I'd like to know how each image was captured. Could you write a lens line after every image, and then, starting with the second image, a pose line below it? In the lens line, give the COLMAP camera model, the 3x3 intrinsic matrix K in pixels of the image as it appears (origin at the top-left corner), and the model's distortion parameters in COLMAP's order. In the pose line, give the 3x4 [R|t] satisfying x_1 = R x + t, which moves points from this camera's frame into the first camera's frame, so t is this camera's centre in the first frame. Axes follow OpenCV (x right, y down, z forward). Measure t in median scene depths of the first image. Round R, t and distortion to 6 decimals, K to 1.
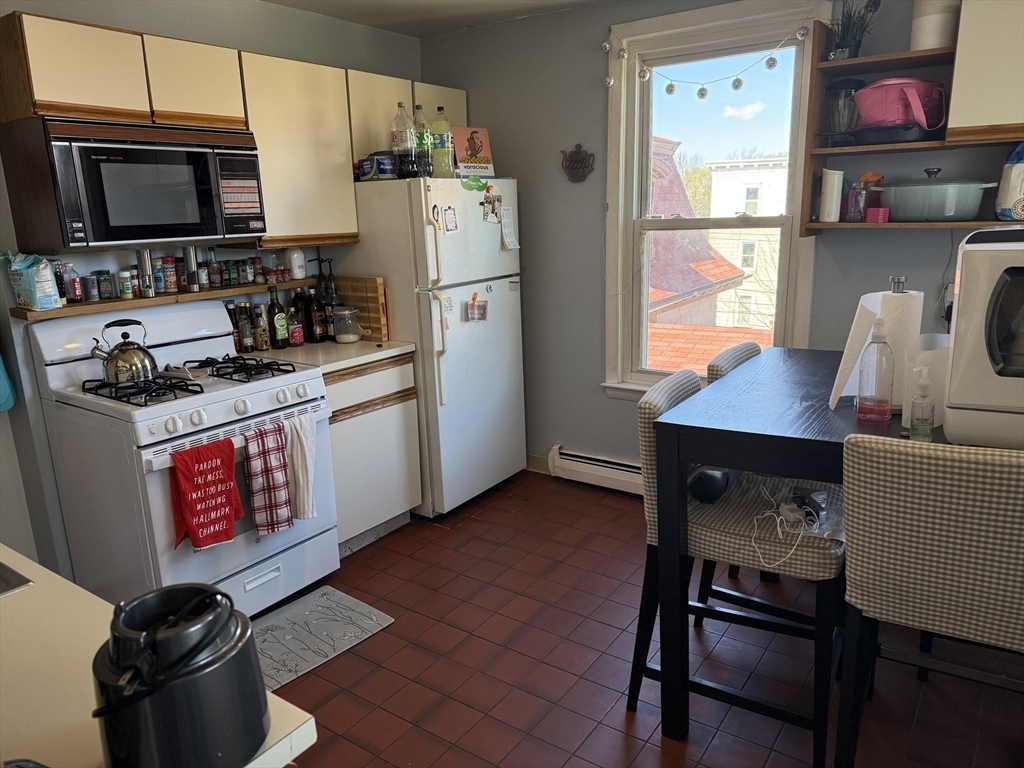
lens RADIAL K [[718.8, 0, 515.4], [0, 718.8, 384.8], [0, 0, 1]] dist [0.058297, -0.089363]
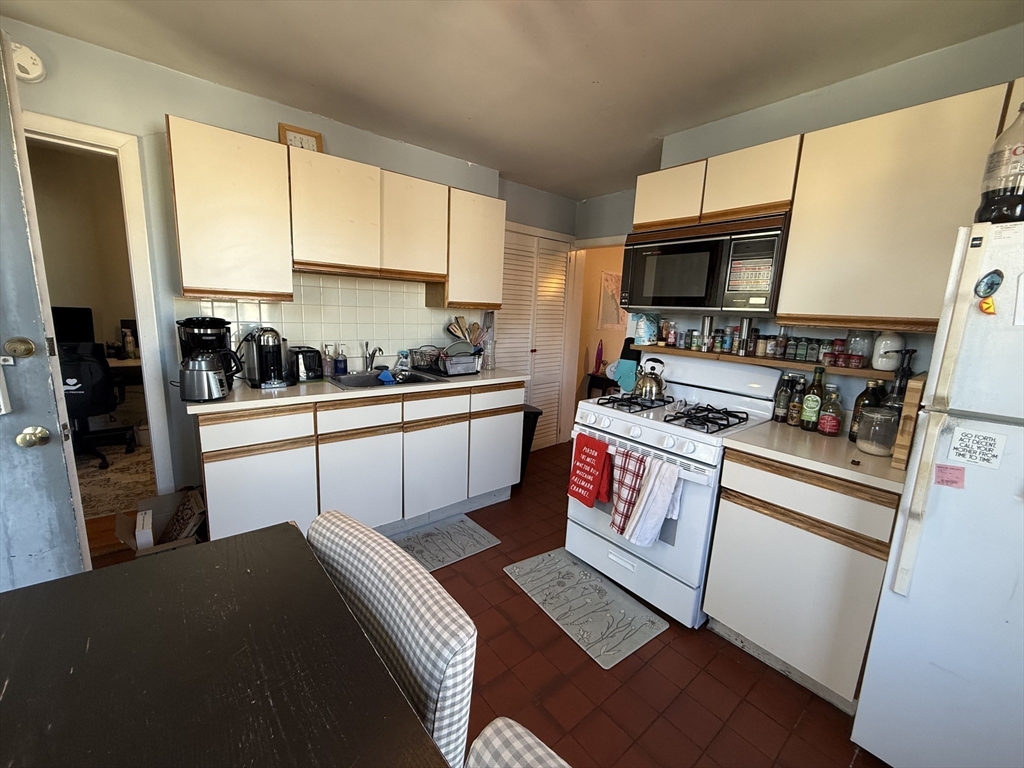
lens RADIAL K [[408.1, 0, 517.1], [0, 408.1, 380.6], [0, 0, 1]] dist [0.003859, 0.000166]
pose [[-0.257514, 0.180857, -0.949198, 0.348864], [-0.265969, 0.931116, 0.249568, -0.175573], [0.928949, 0.316725, -0.191673, 0.866335]]
